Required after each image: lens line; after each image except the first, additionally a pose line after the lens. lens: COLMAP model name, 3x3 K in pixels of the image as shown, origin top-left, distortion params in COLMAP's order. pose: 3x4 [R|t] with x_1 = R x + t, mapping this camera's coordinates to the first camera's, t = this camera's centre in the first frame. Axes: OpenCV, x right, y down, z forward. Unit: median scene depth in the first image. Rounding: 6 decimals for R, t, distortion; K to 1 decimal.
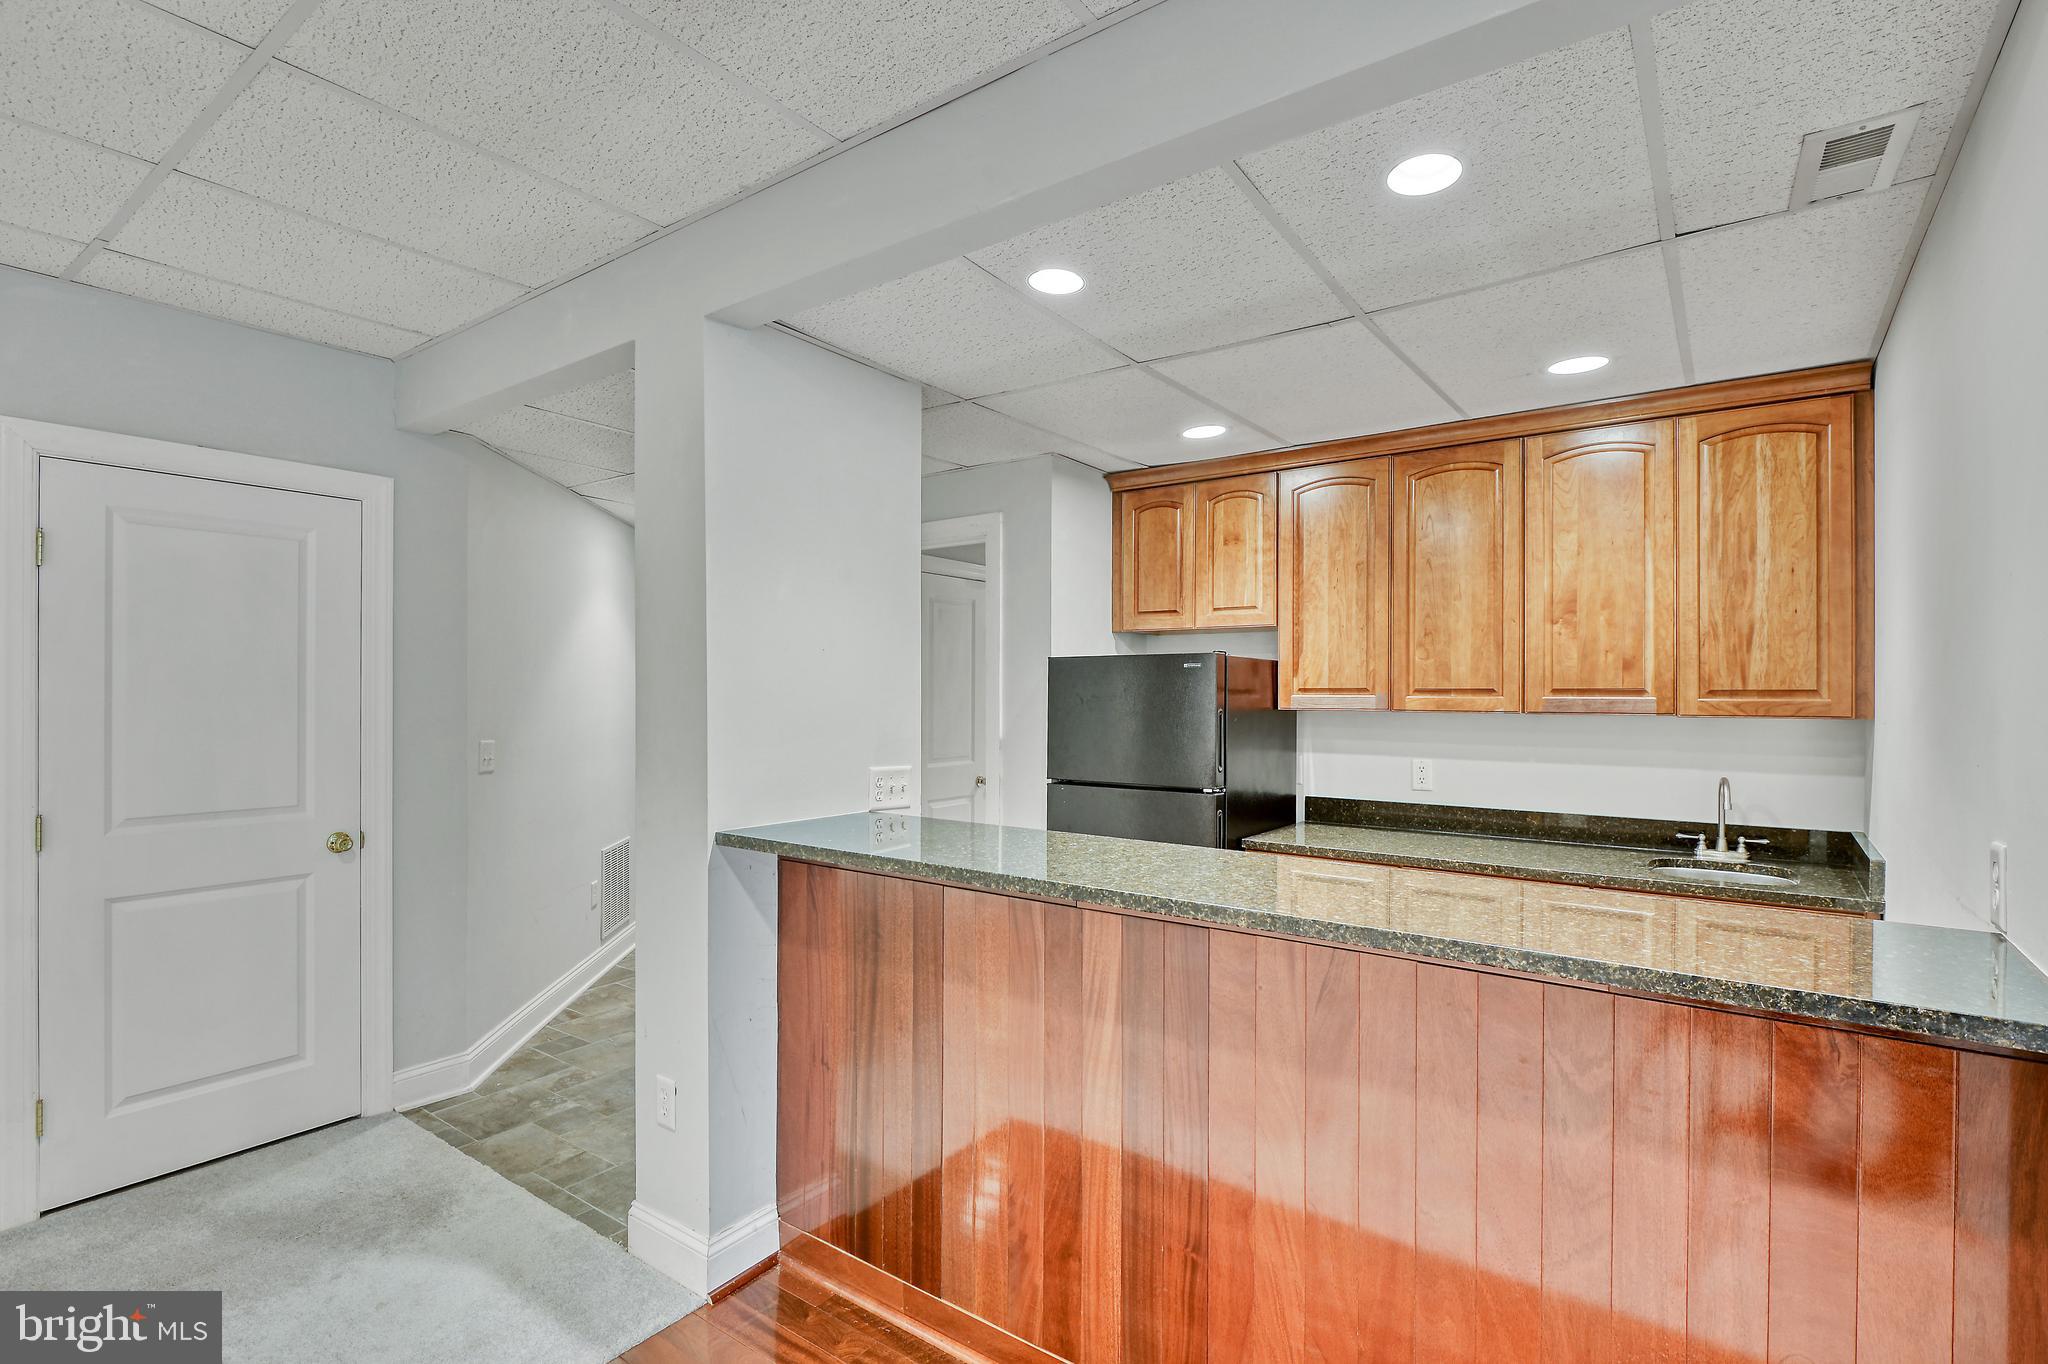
lens RADIAL K [[943.3, 0, 1042.6], [0, 943.3, 692.2], [0, 0, 1]] dist [0.024209, -0.014926]
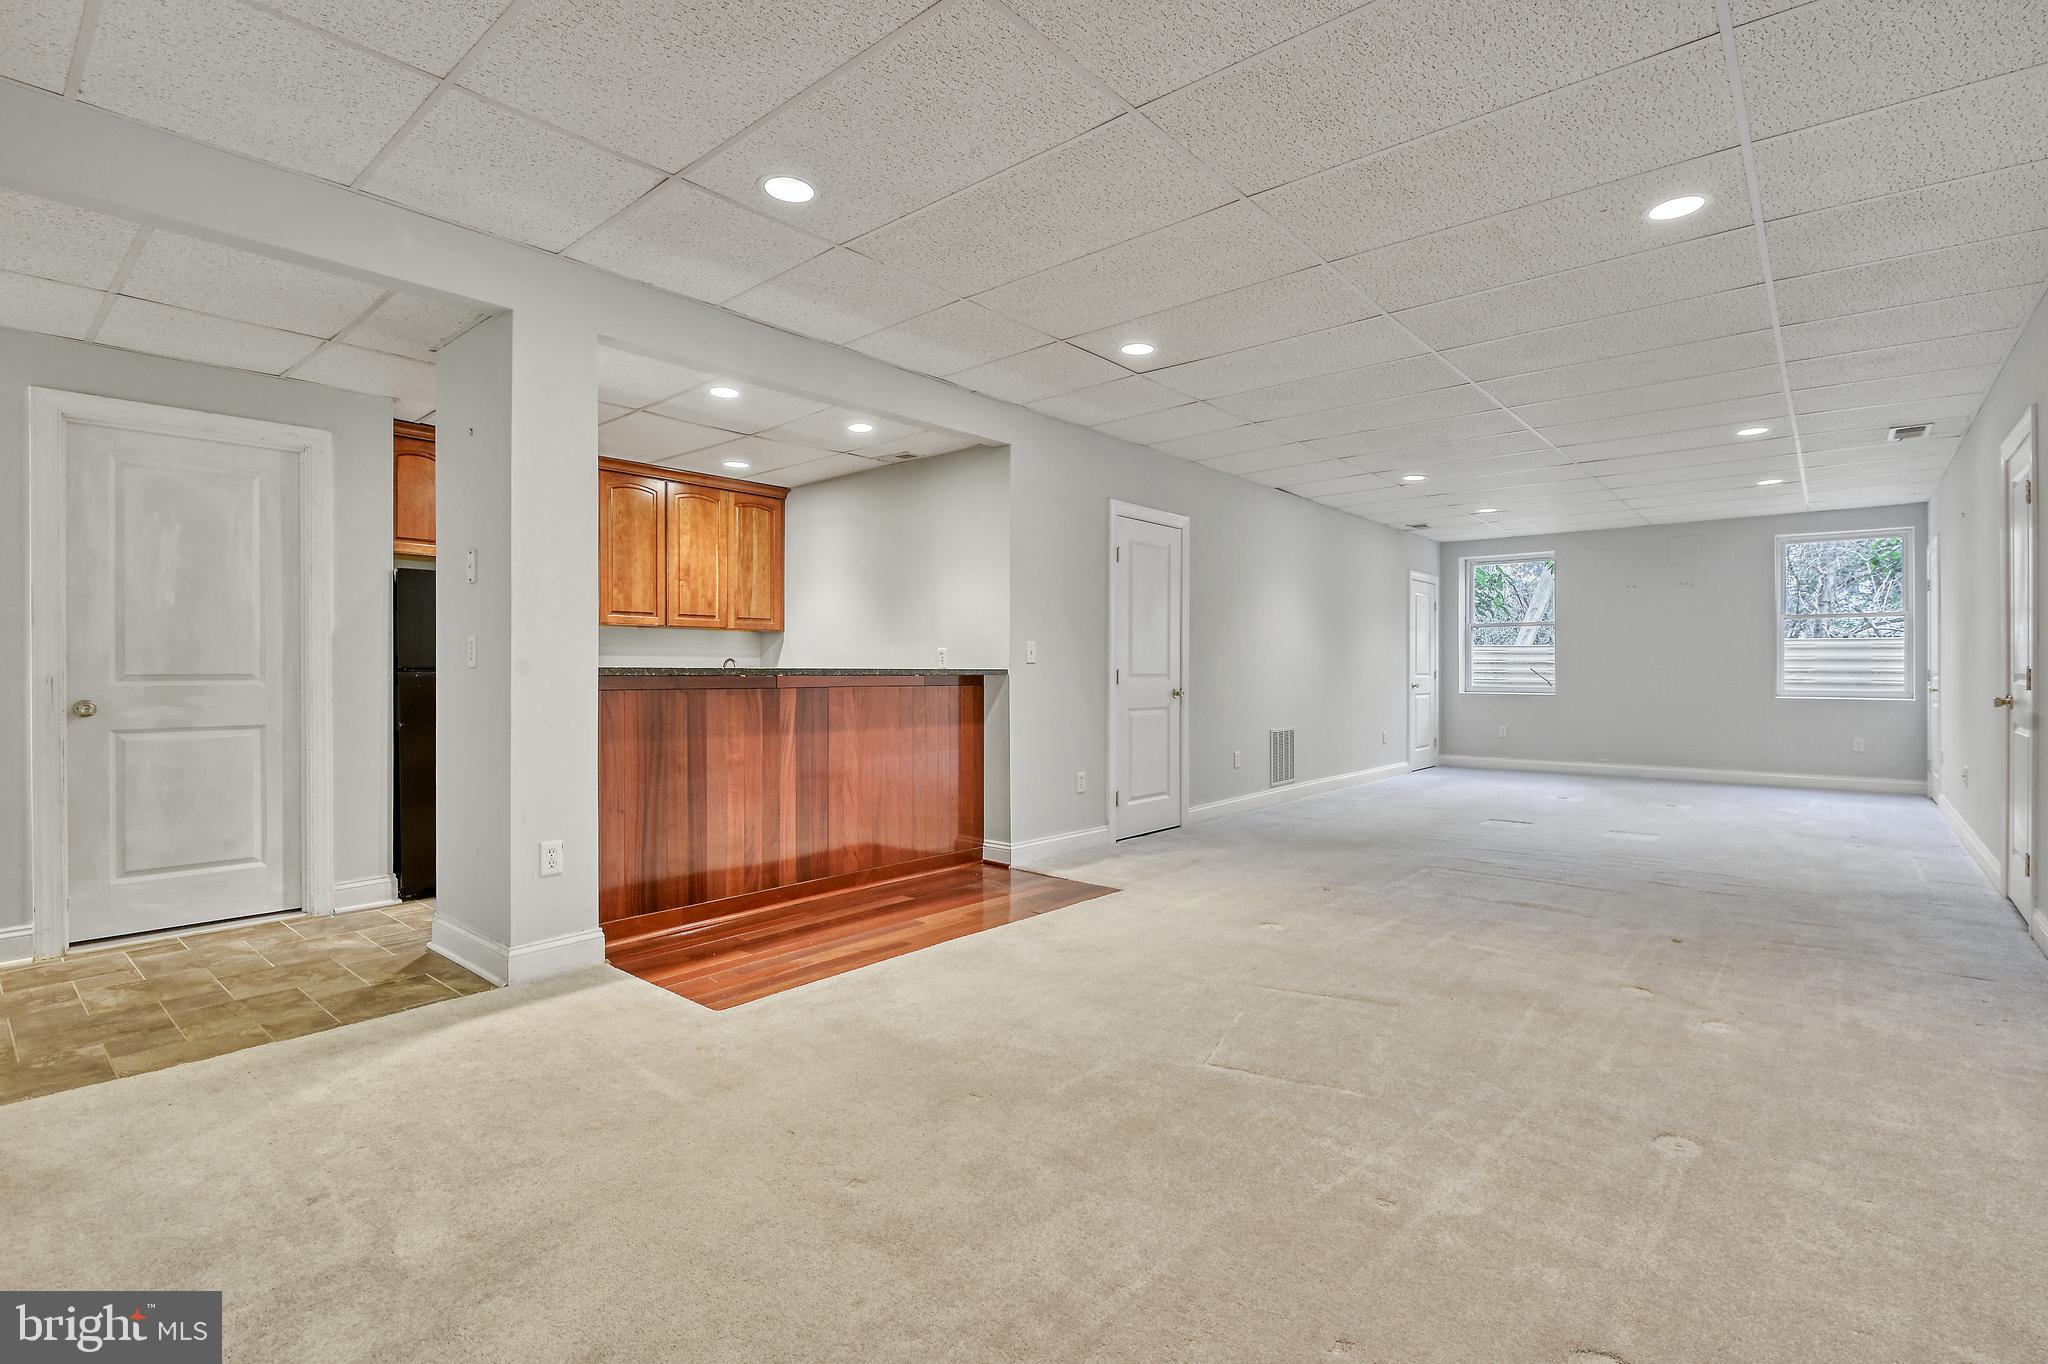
lens RADIAL K [[948.9, 0, 1039.2], [0, 948.9, 677.1], [0, 0, 1]] dist [-0.003047, -0.000571]
pose [[0.081313, -0.007680, 0.996659, -1.363106], [0.005794, 0.999957, 0.007232, 0.117360], [-0.996672, 0.005187, 0.081354, 0.113709]]
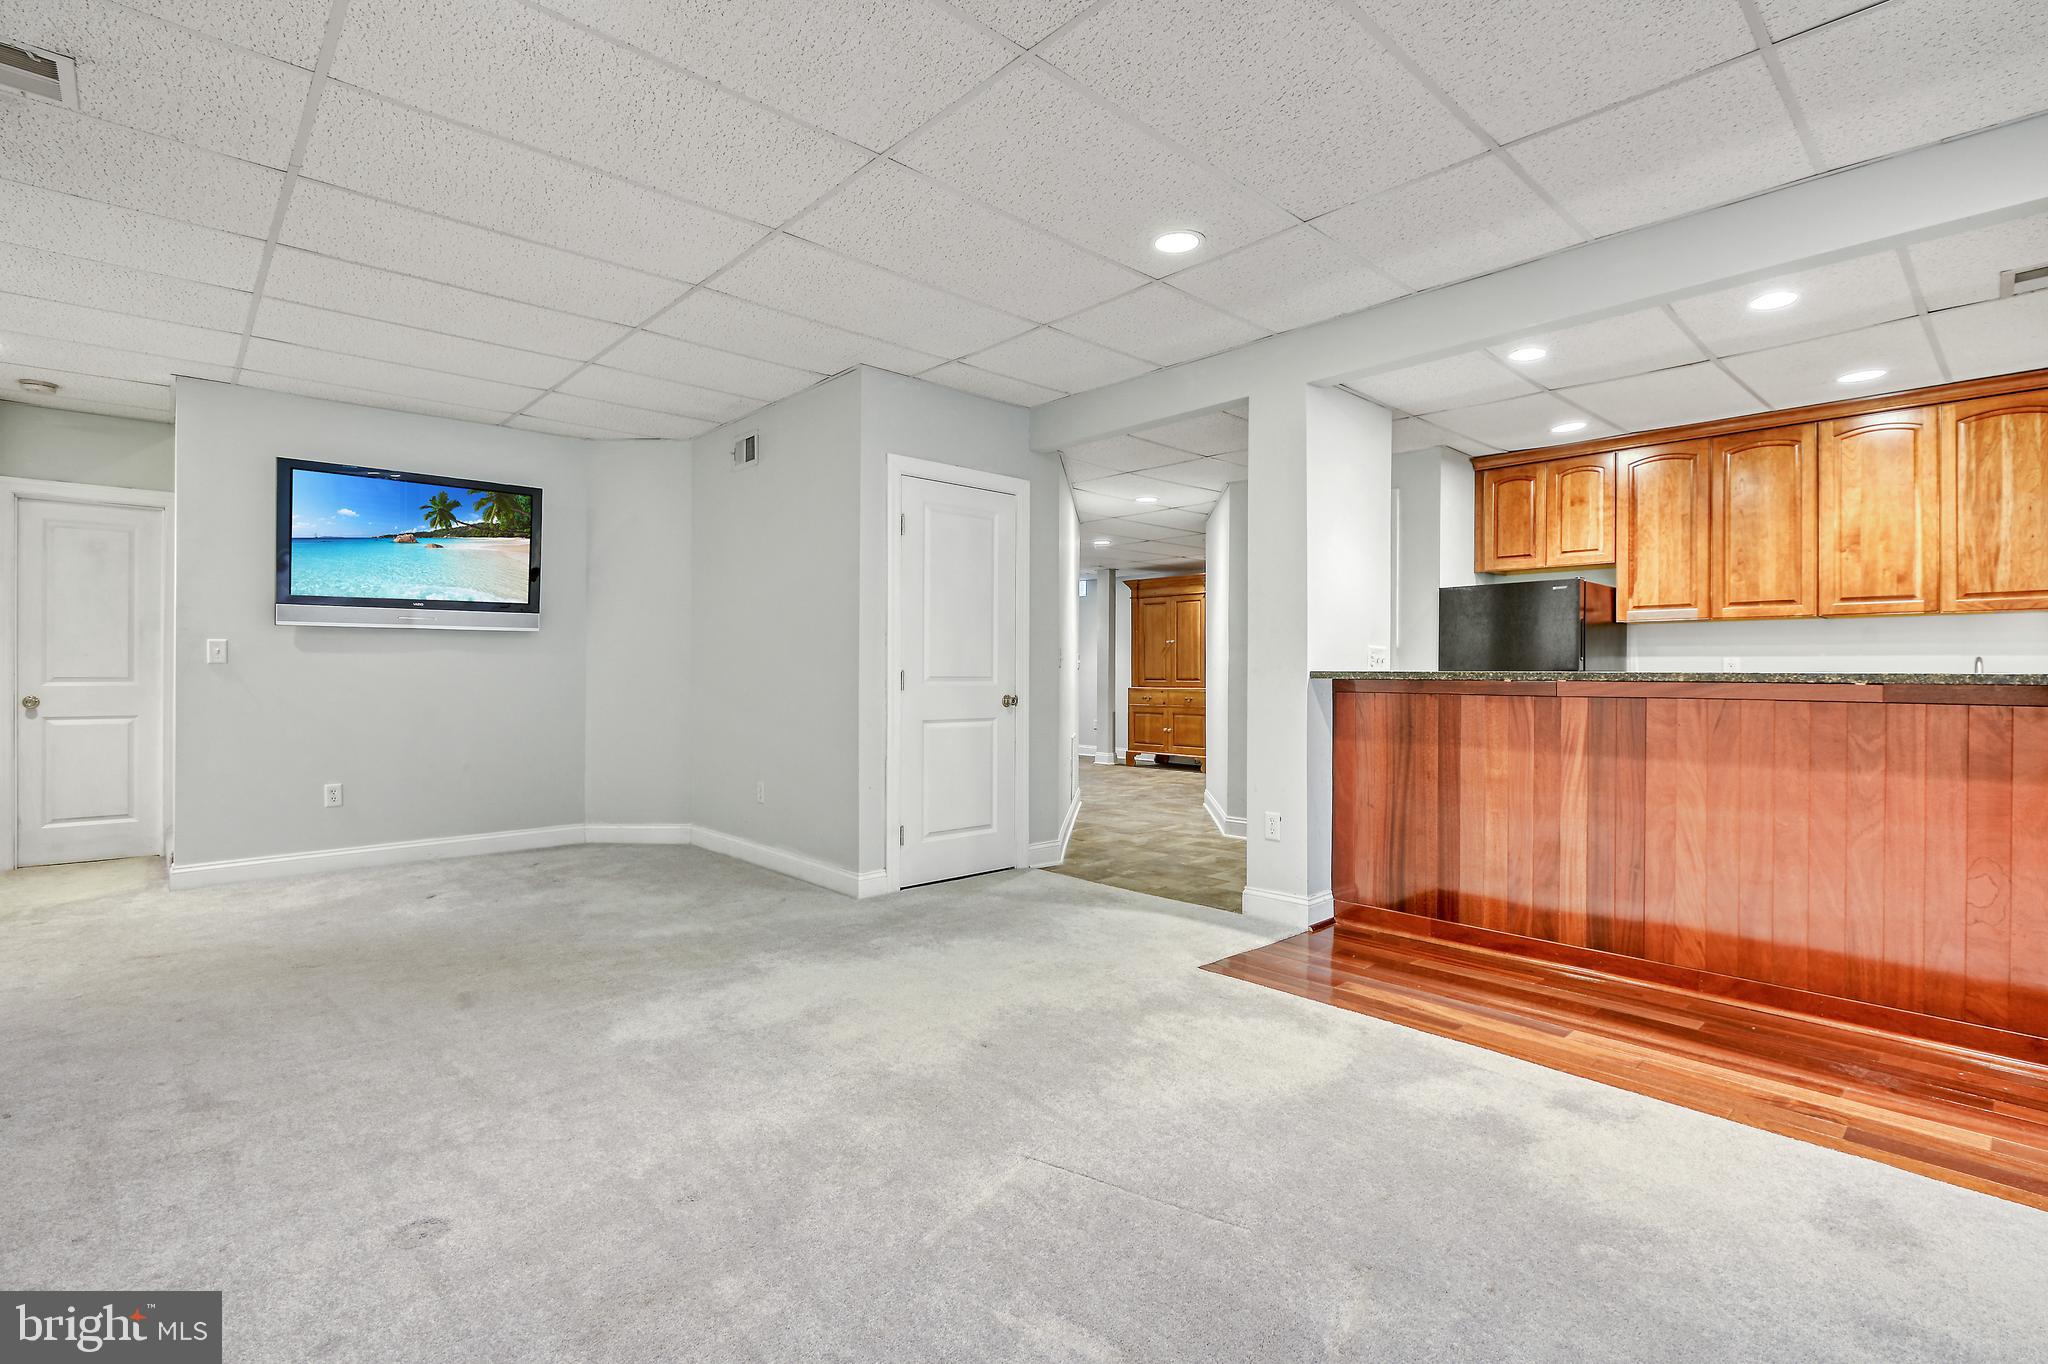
lens RADIAL K [[948.9, 0, 1039.2], [0, 948.9, 677.1], [0, 0, 1]] dist [-0.003047, -0.000571]
pose [[0.981115, 0.001994, -0.193415, -0.373119], [-0.001965, 0.999998, 0.000344, 0.118883], [0.193415, 0.000043, 0.981117, -0.634460]]
